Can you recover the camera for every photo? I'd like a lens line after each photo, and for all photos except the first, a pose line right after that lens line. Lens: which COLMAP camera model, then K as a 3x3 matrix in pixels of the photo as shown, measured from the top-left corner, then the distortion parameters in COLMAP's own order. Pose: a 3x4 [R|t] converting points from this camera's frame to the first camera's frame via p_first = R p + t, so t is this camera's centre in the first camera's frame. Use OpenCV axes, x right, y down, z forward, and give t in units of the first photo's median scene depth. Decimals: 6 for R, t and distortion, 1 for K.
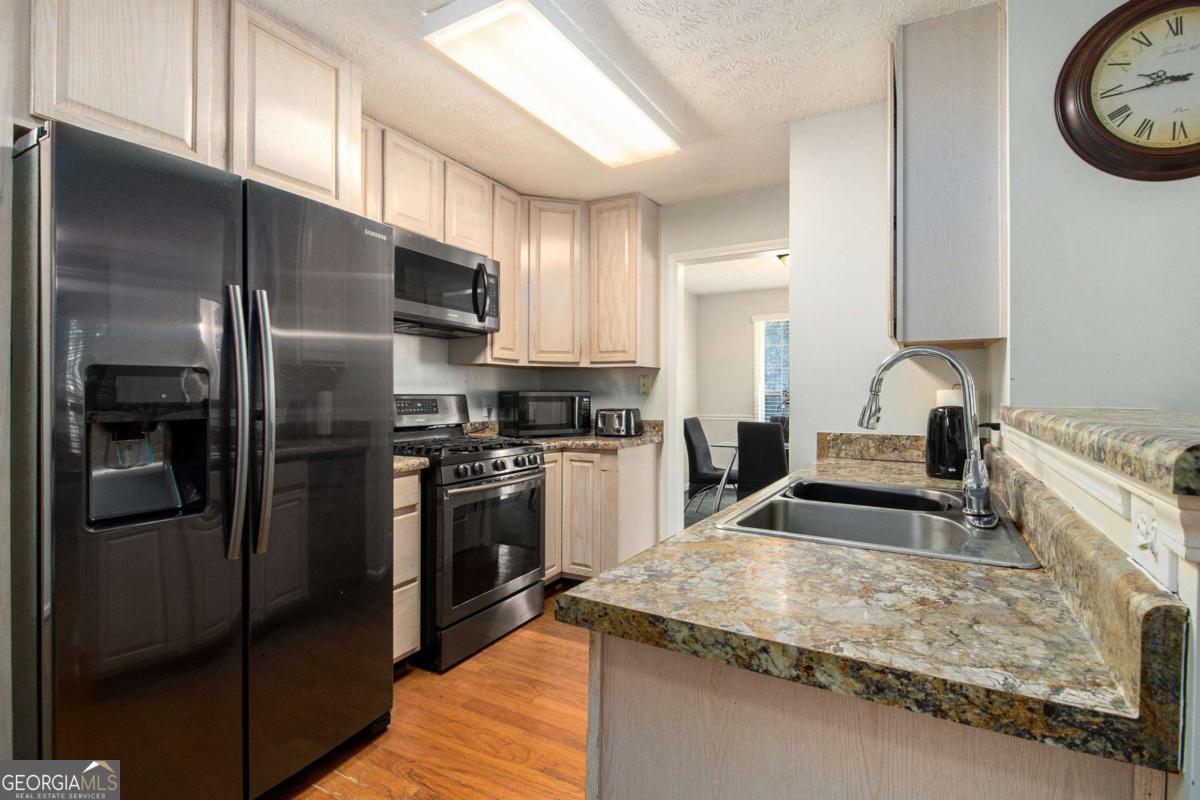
lens RADIAL K [[558.4, 0, 619.1], [0, 558.4, 393.3], [0, 0, 1]] dist [-0.005296, -0.007477]
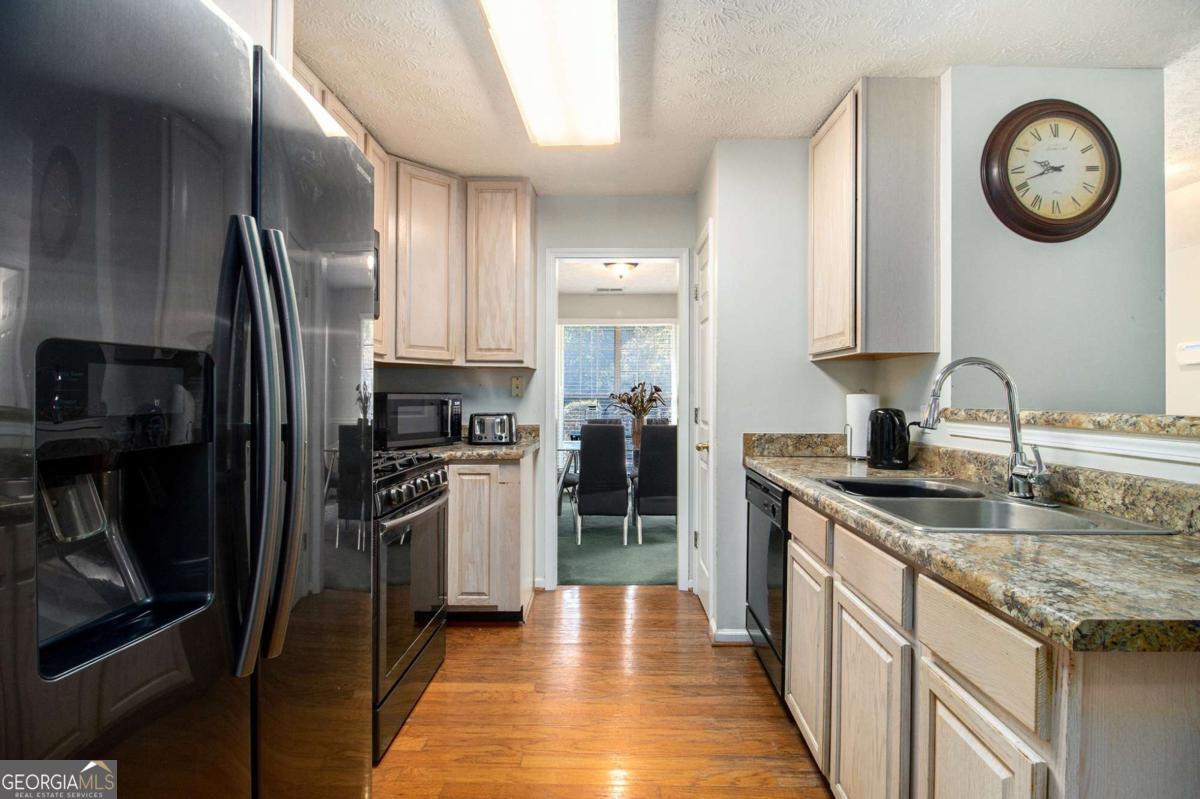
lens RADIAL K [[558.4, 0, 607.4], [0, 558.4, 394.7], [0, 0, 1]] dist [-0.005296, -0.007477]
pose [[0.885846, 0.002924, 0.463971, -0.269270], [-0.002290, 0.999996, -0.001929, -0.000926], [-0.463975, 0.000647, 0.885848, 0.125452]]
